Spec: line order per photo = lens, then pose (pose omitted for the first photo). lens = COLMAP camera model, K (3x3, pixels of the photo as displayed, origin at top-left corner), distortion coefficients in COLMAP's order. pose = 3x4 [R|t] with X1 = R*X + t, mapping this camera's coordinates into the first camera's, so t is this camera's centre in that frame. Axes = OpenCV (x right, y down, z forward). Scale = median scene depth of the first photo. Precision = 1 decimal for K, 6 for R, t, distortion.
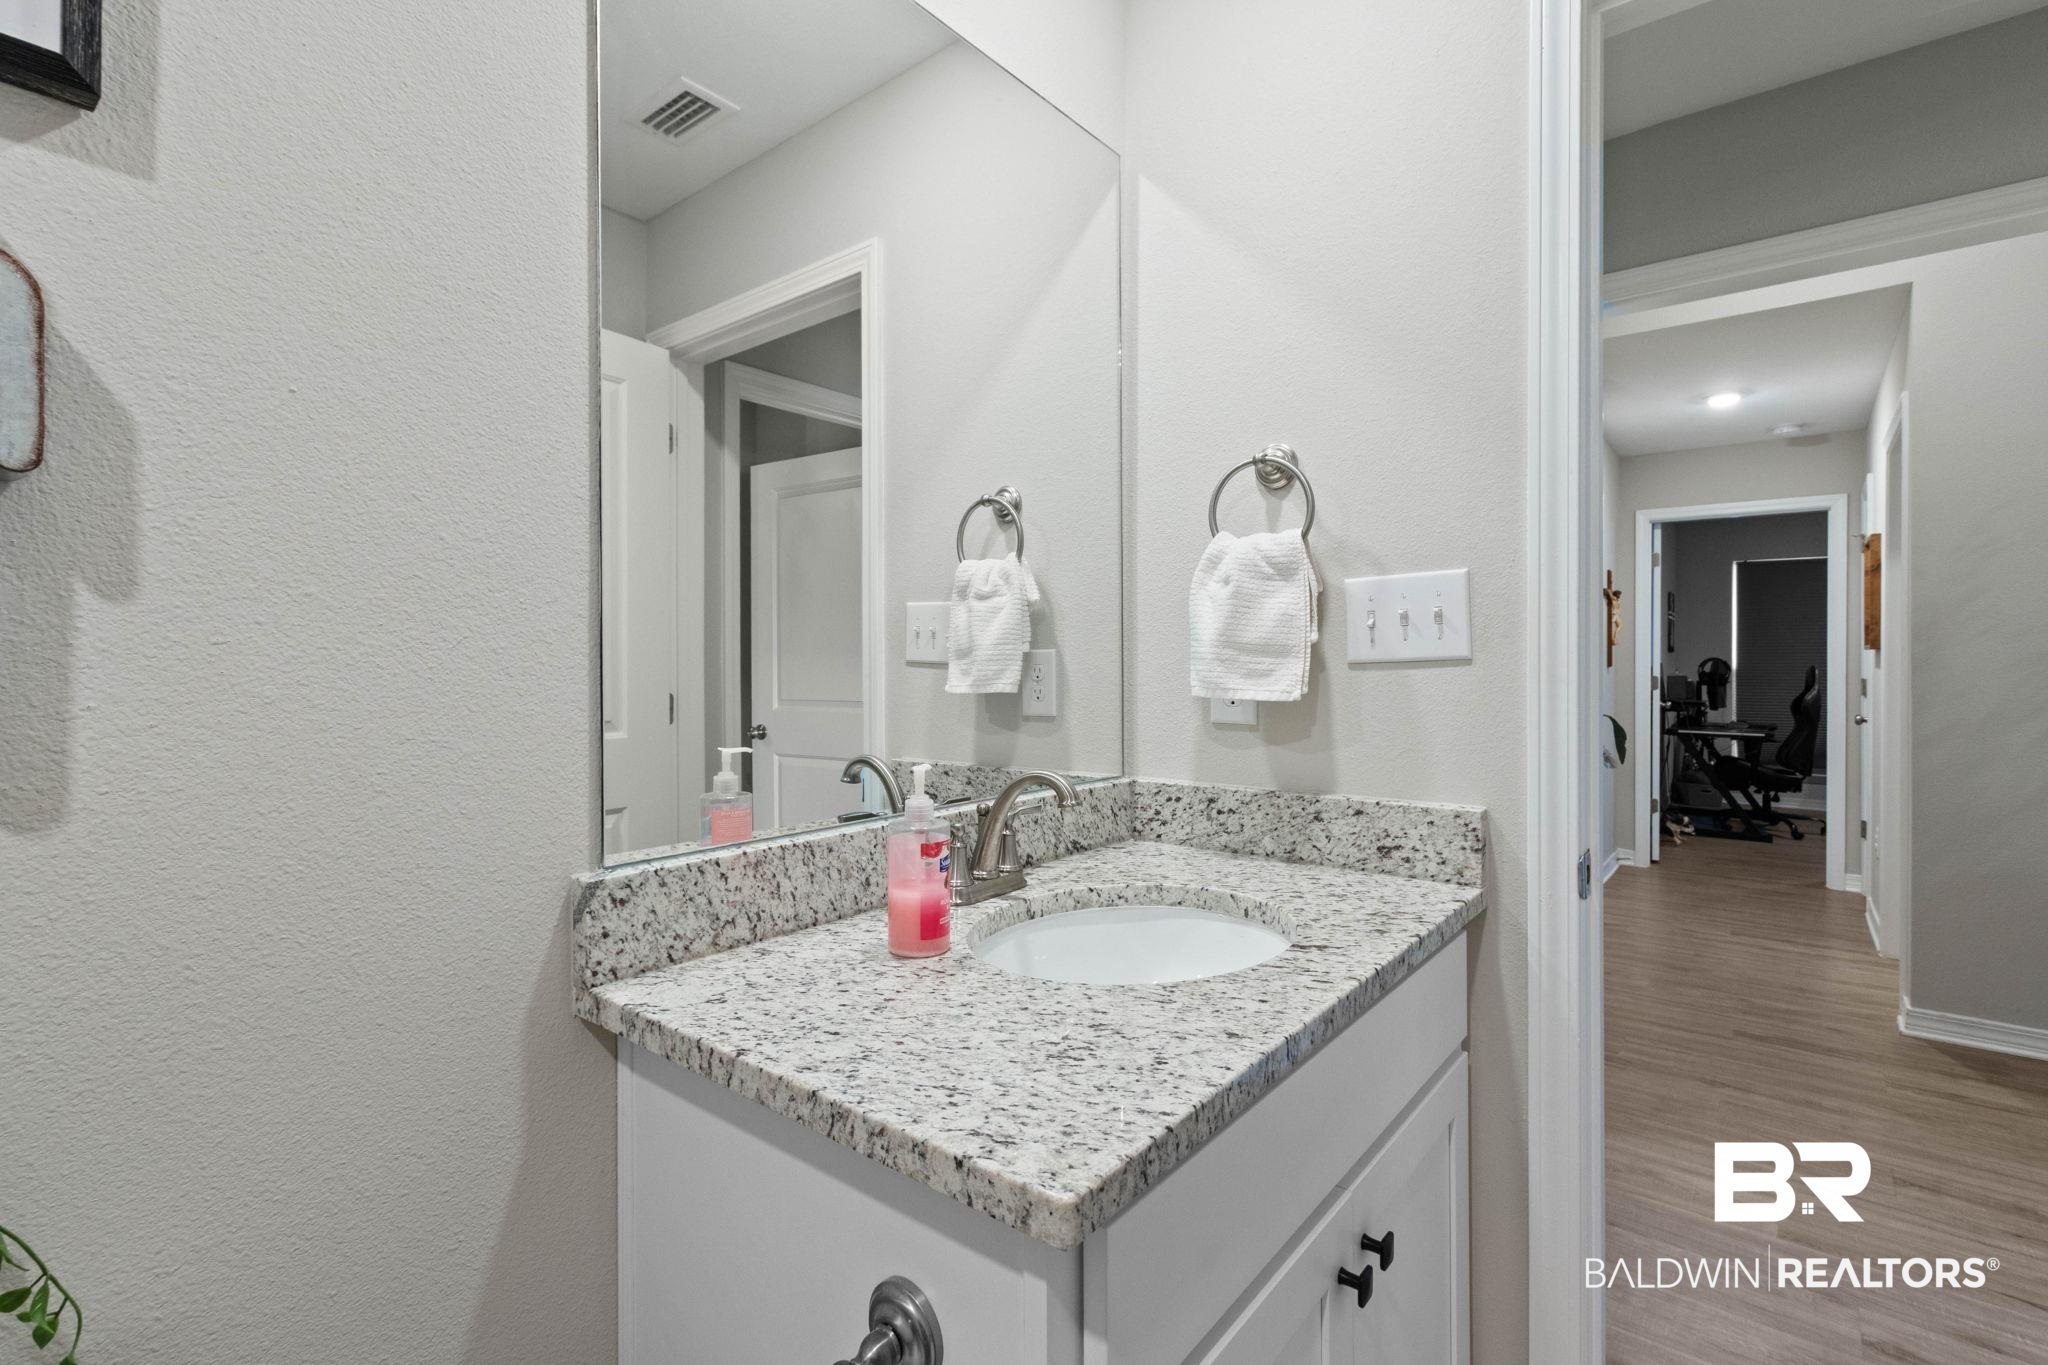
lens RADIAL K [[932.8, 0, 1021.8], [0, 932.8, 684.7], [0, 0, 1]] dist [0.003762, 0.000349]
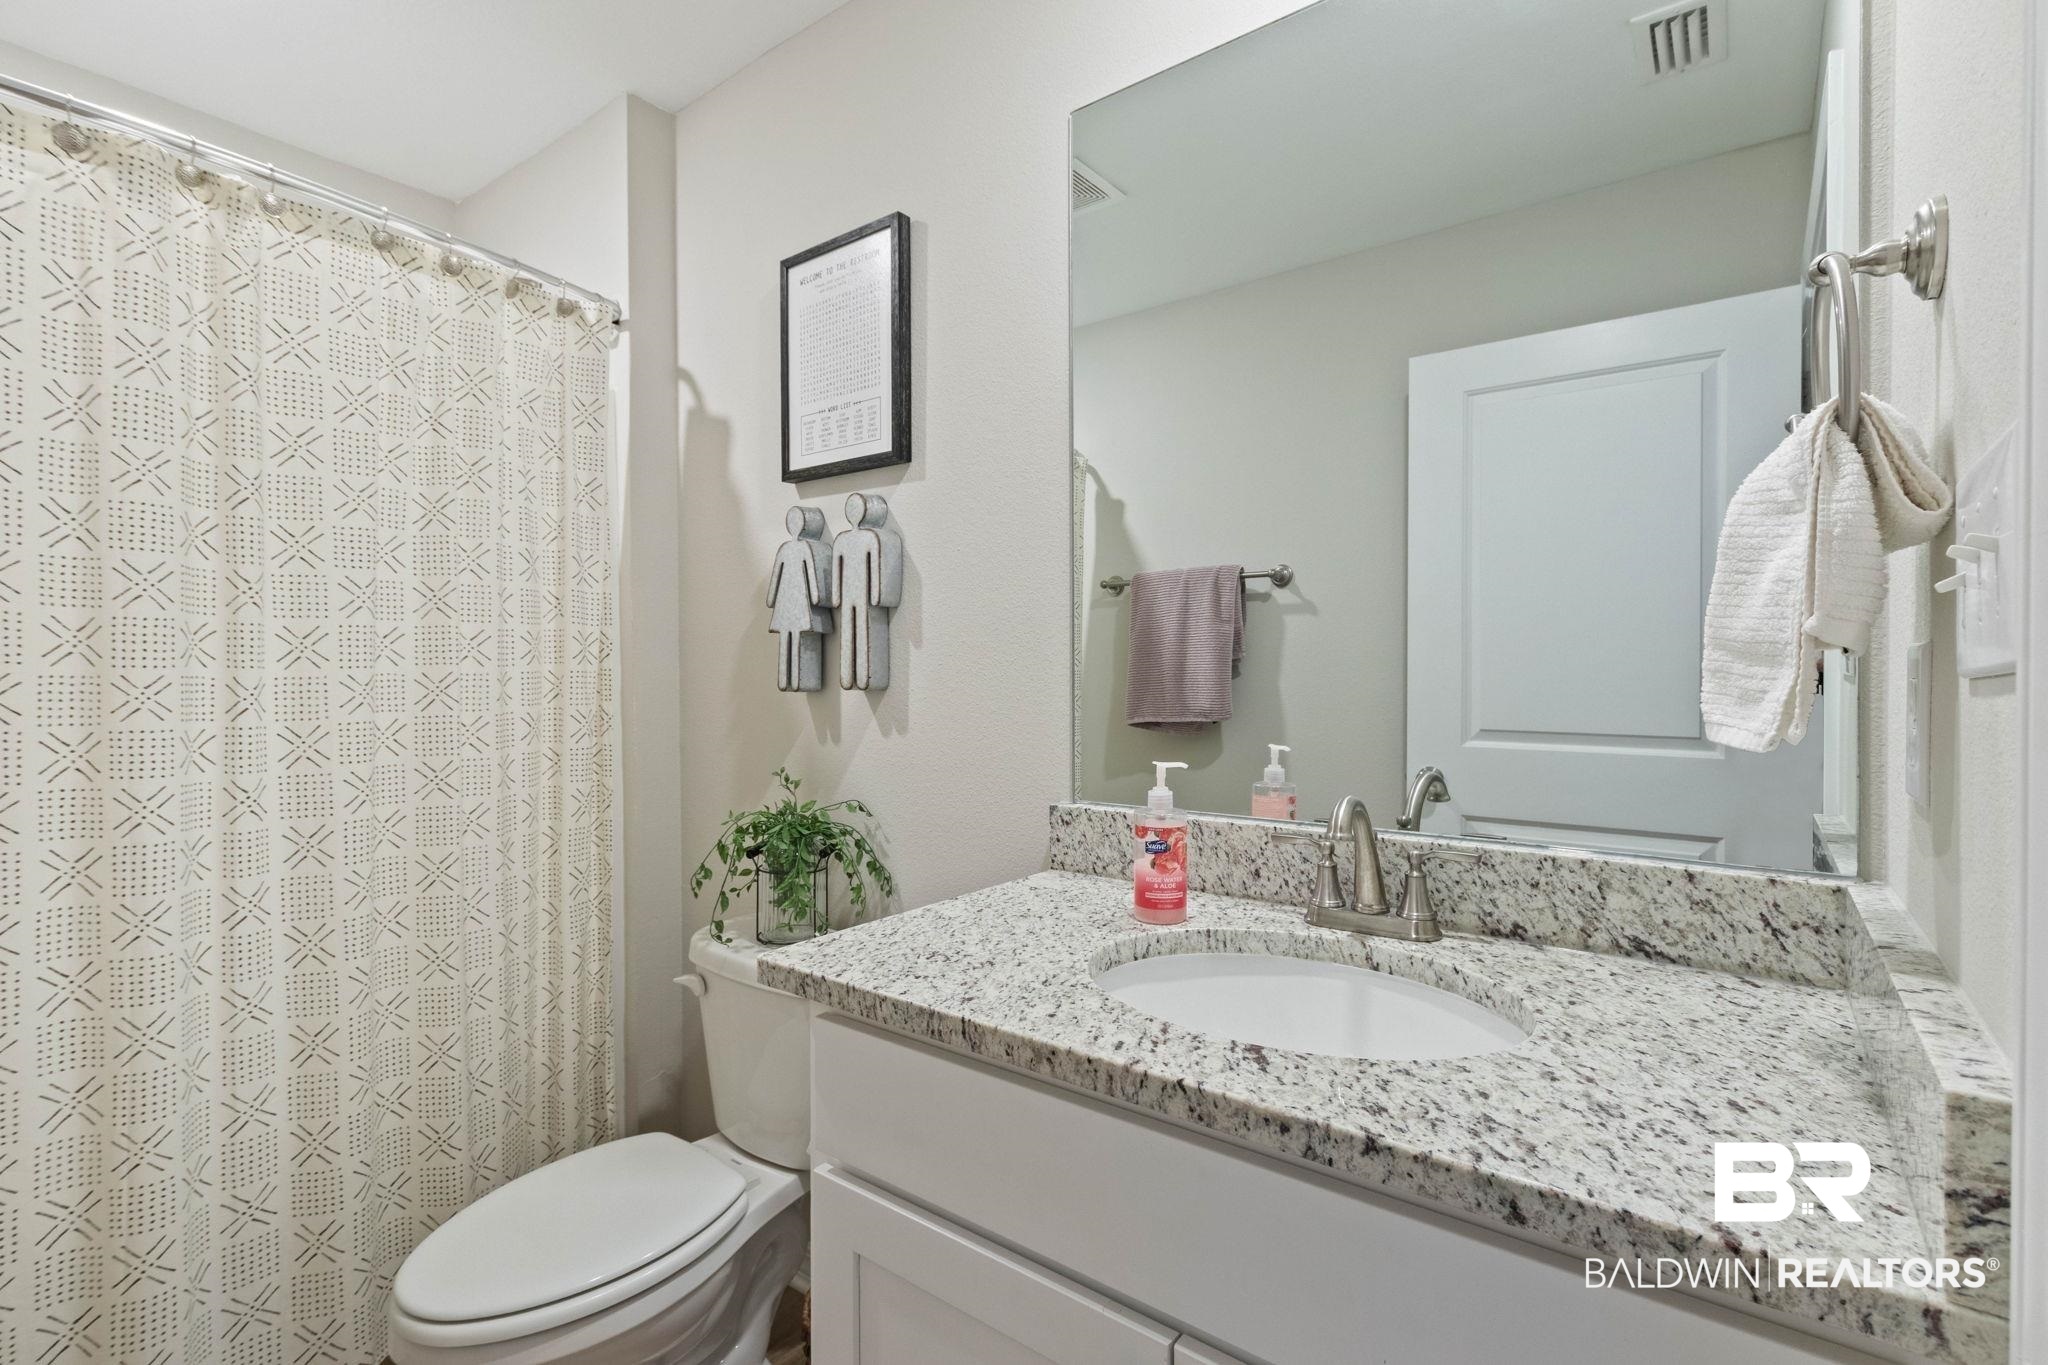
lens RADIAL K [[932.8, 0, 1021.8], [0, 932.8, 684.7], [0, 0, 1]] dist [0.003762, 0.000349]
pose [[0.040514, 0.018563, -0.999007, 1.072500], [-0.021933, 0.999603, 0.017684, -0.027847], [0.998938, 0.021194, 0.040905, 0.788641]]
